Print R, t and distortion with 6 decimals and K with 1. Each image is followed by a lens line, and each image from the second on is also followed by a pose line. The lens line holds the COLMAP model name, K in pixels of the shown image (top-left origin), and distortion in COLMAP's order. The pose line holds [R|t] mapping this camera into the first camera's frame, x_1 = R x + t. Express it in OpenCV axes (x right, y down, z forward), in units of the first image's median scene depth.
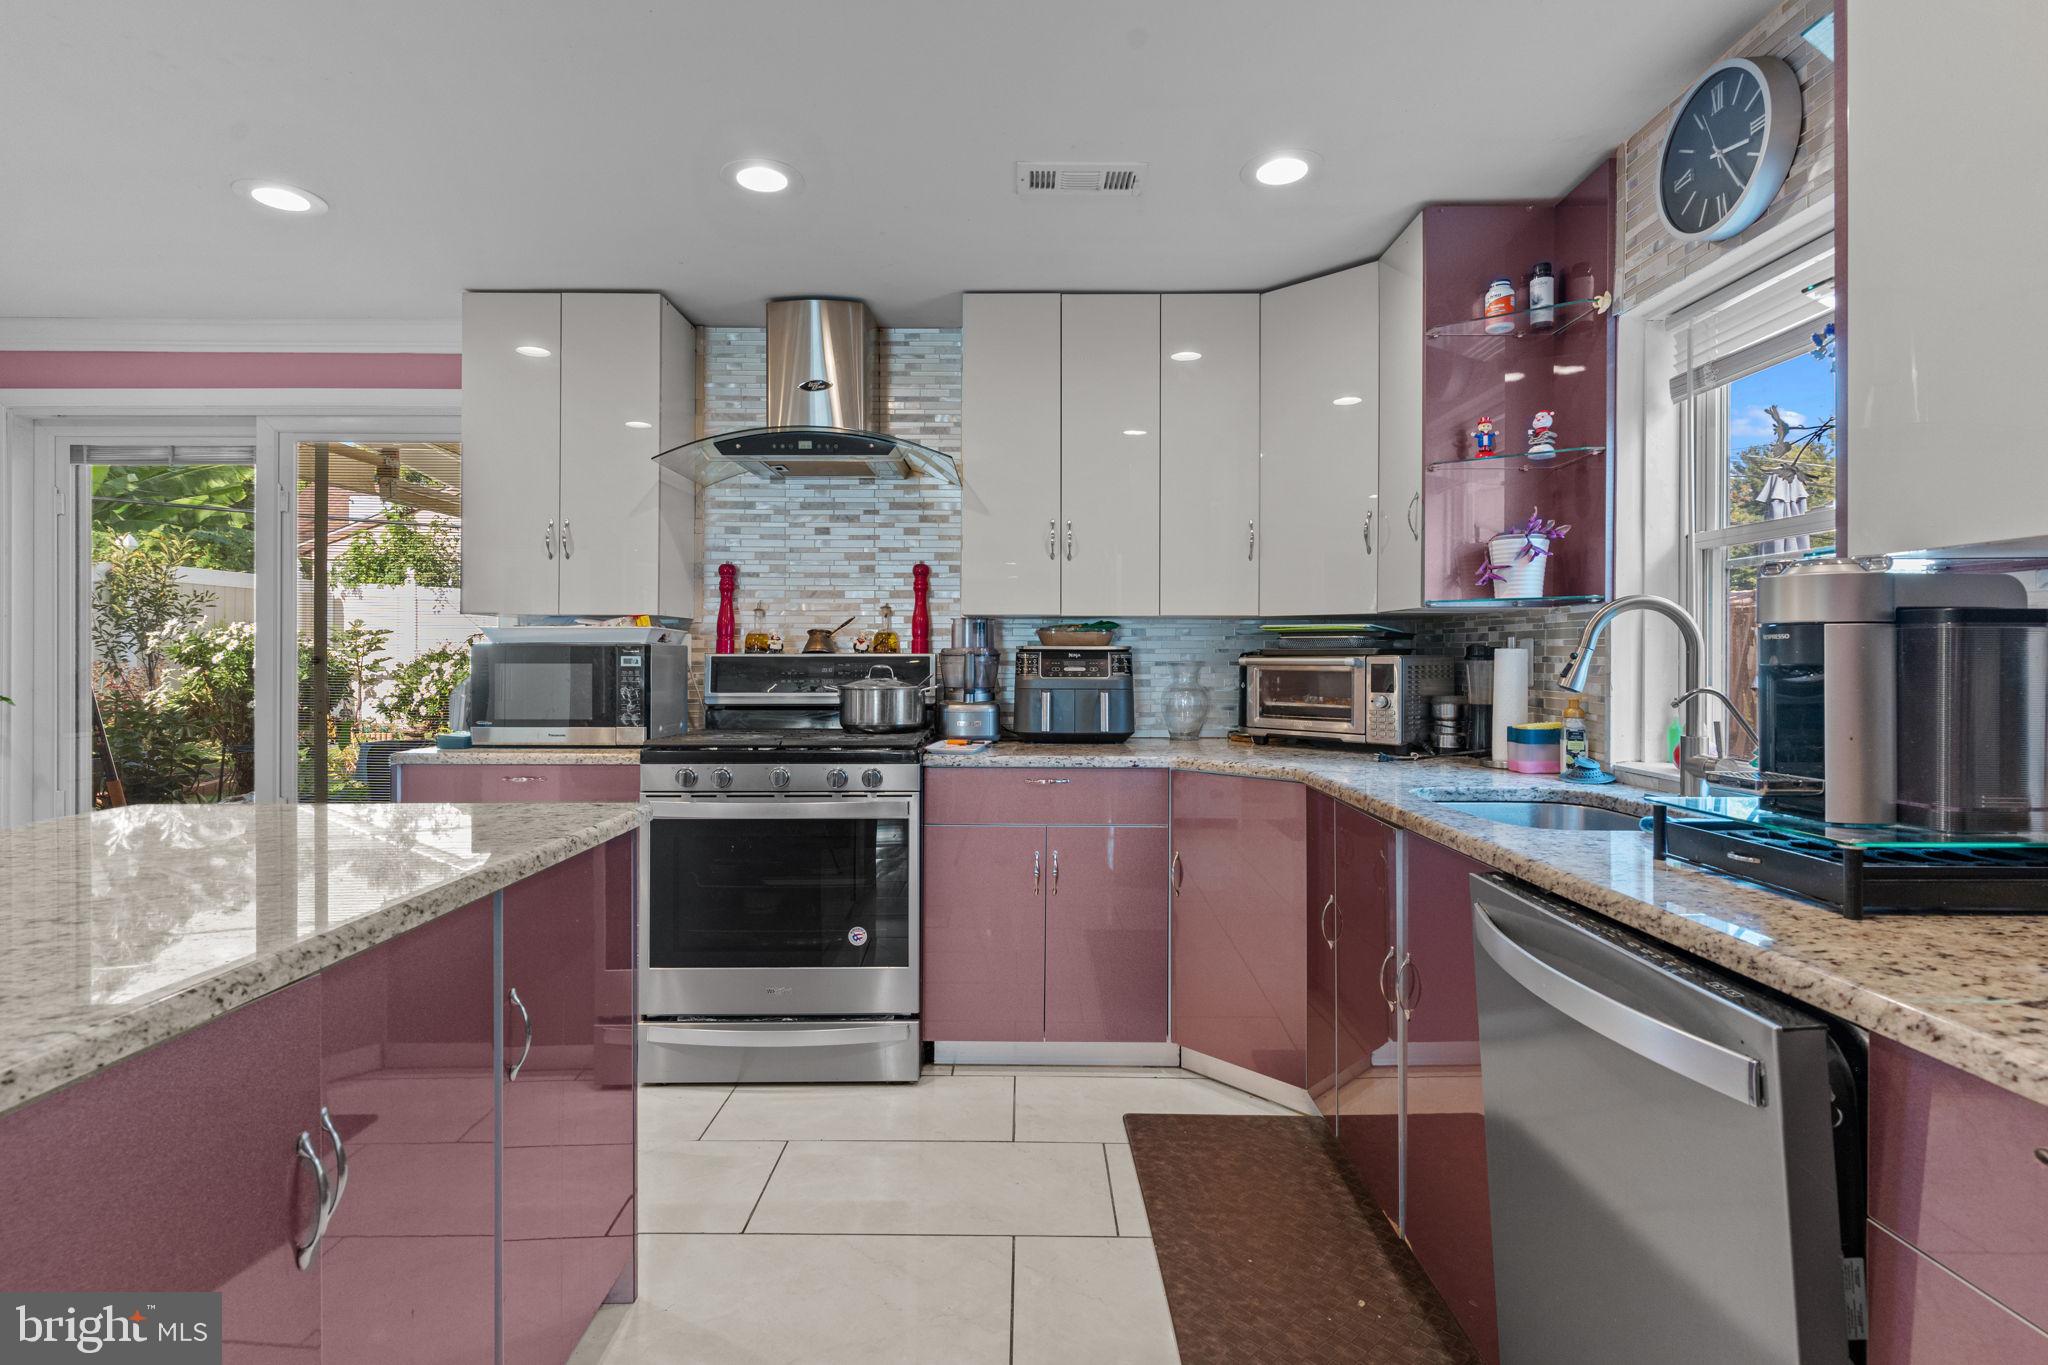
lens RADIAL K [[971.6, 0, 1024.1], [0, 971.6, 655.4], [0, 0, 1]] dist [0.002870, -0.001726]
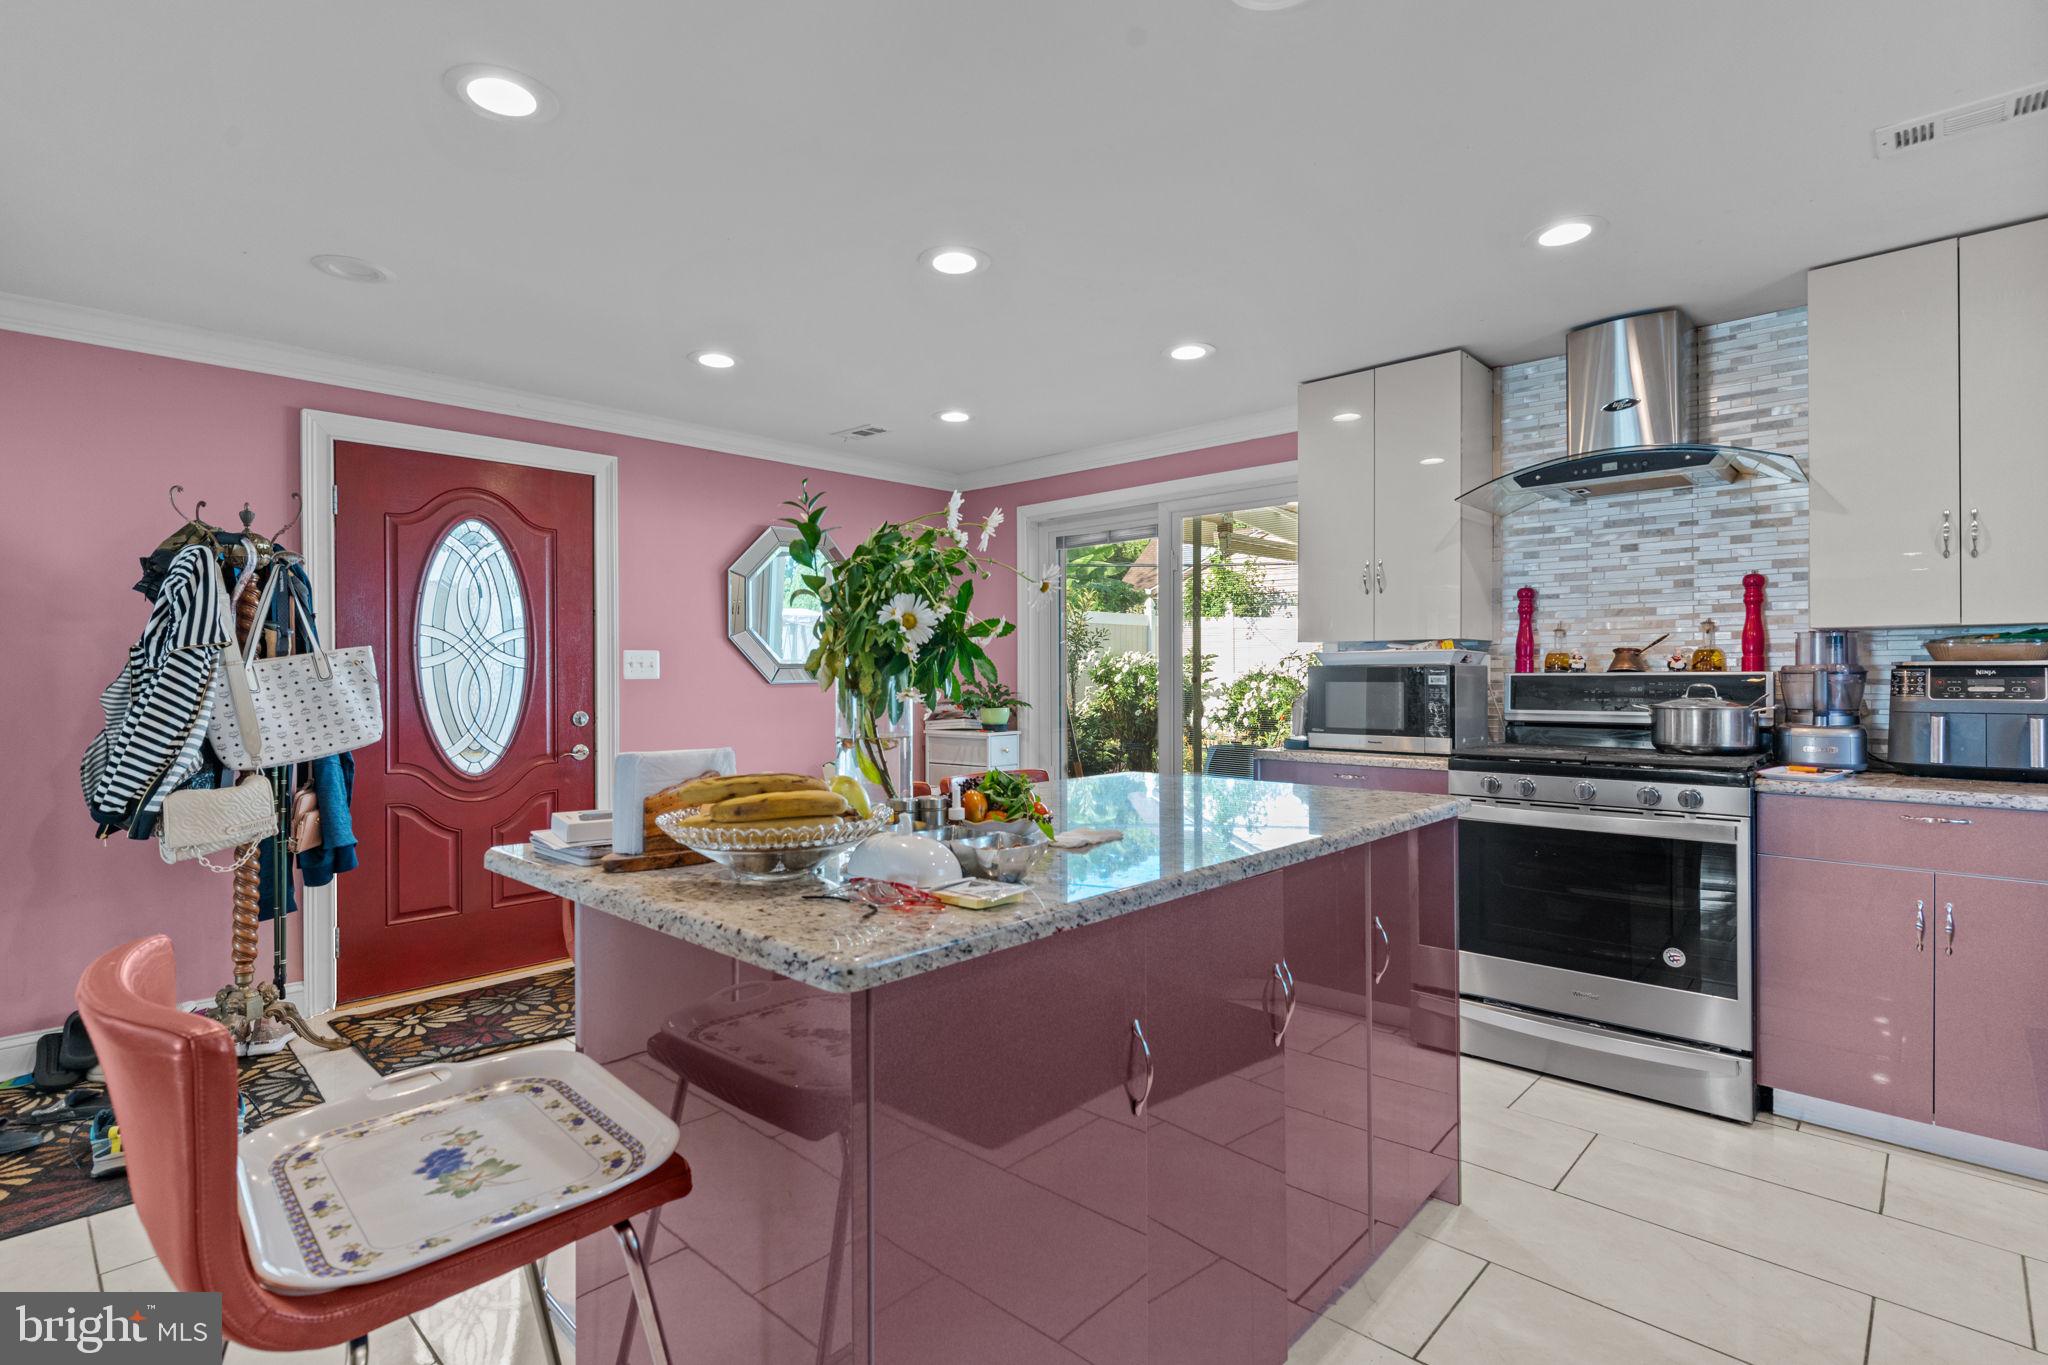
lens RADIAL K [[971.6, 0, 1033.4], [0, 971.6, 671.9], [0, 0, 1]] dist [0.002870, -0.001726]
pose [[0.729770, -0.006412, -0.683663, 0.028439], [0.004119, 0.999979, -0.004981, 0.000255], [0.683680, 0.000819, 0.729781, -0.153650]]
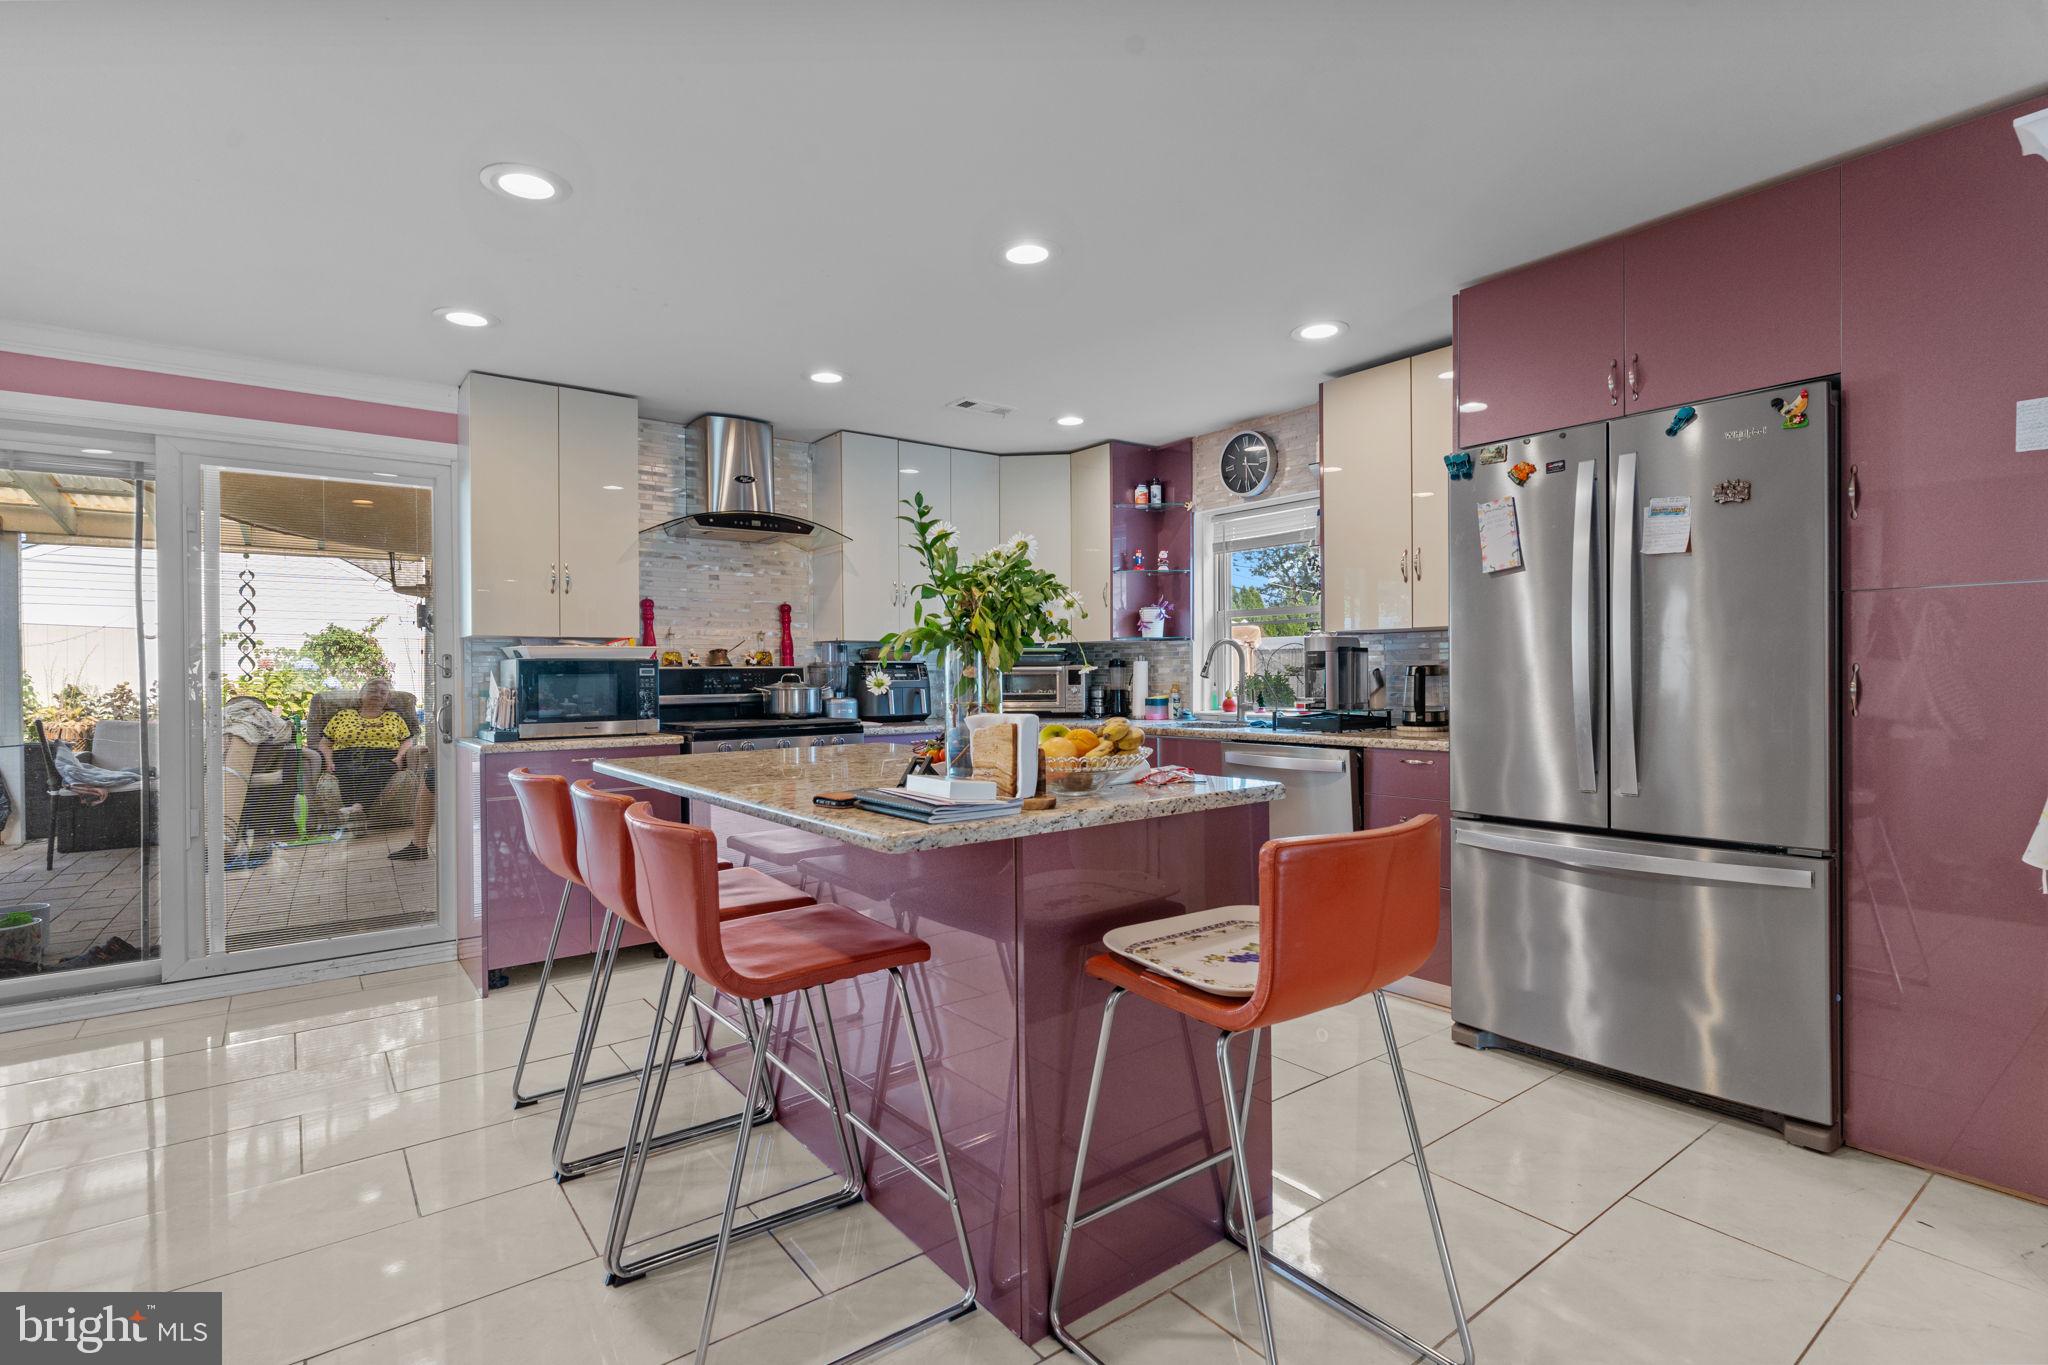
lens RADIAL K [[971.6, 0, 1023.1], [0, 971.6, 679.7], [0, 0, 1]] dist [0.002870, -0.001726]
pose [[0.793734, -0.013184, 0.608122, -0.803742], [0.008963, 0.999910, 0.009980, 0.008018], [-0.608199, -0.002471, 0.793780, -0.406851]]
